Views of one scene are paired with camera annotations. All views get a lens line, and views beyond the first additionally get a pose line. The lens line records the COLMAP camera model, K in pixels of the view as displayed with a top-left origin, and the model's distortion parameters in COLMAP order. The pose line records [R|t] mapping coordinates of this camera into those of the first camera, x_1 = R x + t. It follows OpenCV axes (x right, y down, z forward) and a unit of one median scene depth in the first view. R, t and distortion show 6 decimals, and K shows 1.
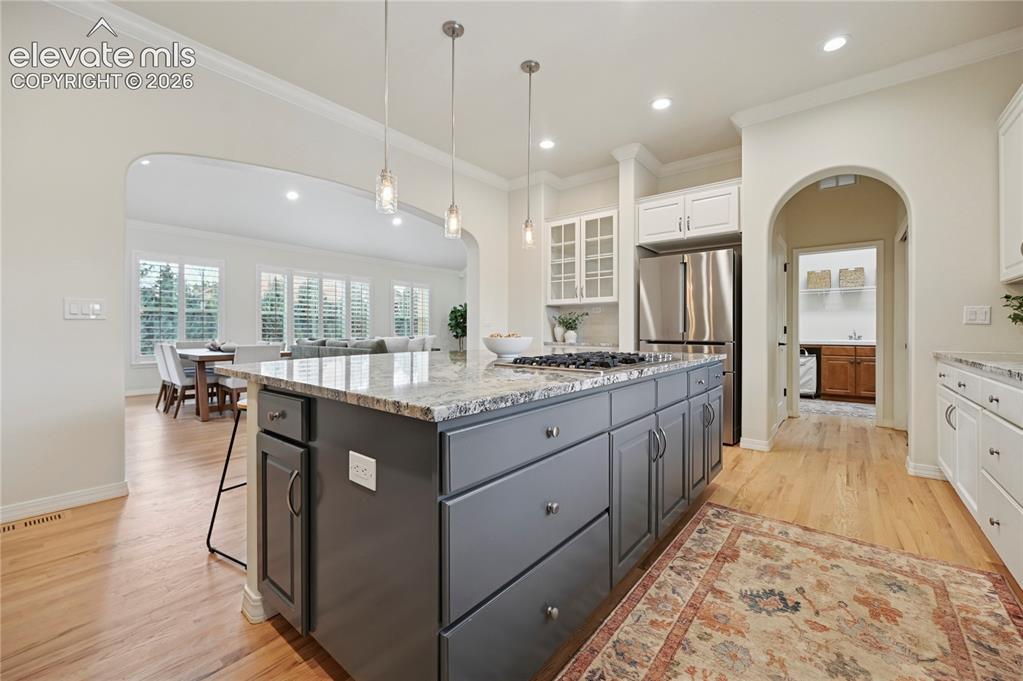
lens RADIAL K [[414.0, 0, 513.7], [0, 414.0, 332.3], [0, 0, 1]] dist [-0.003364, -0.000443]
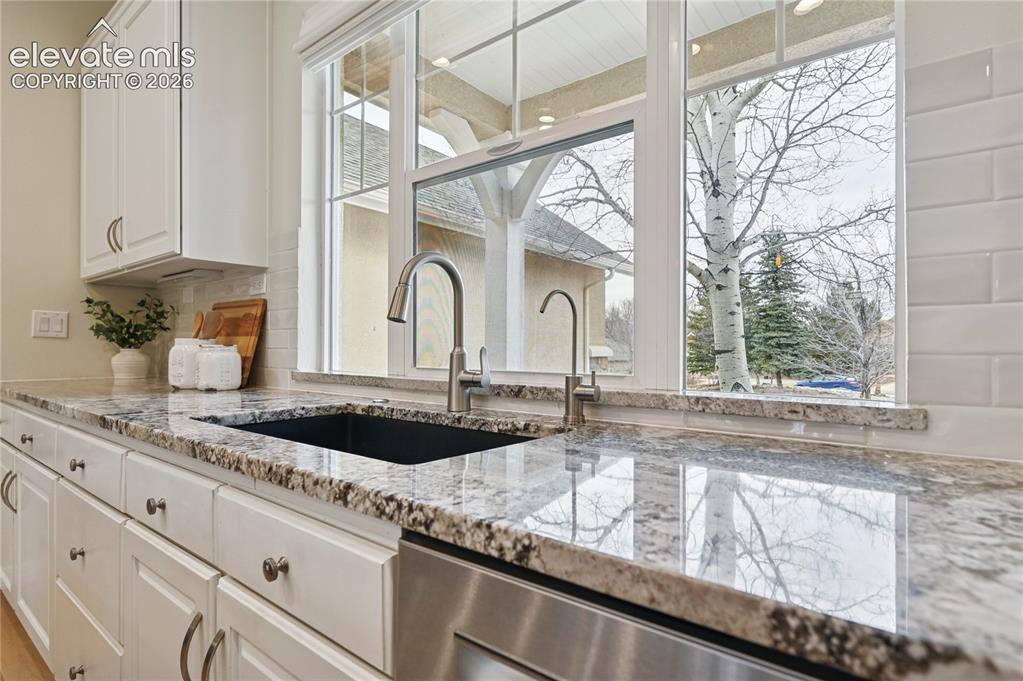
lens RADIAL K [[505.7, 0, 513.6], [0, 505.7, 342.1], [0, 0, 1]] dist [-0.002886, -0.000658]
pose [[-0.022127, 0.013620, 0.999662, 0.203131], [-0.002045, 0.999904, -0.013669, -0.002008], [-0.999753, -0.002347, -0.022097, 0.186152]]
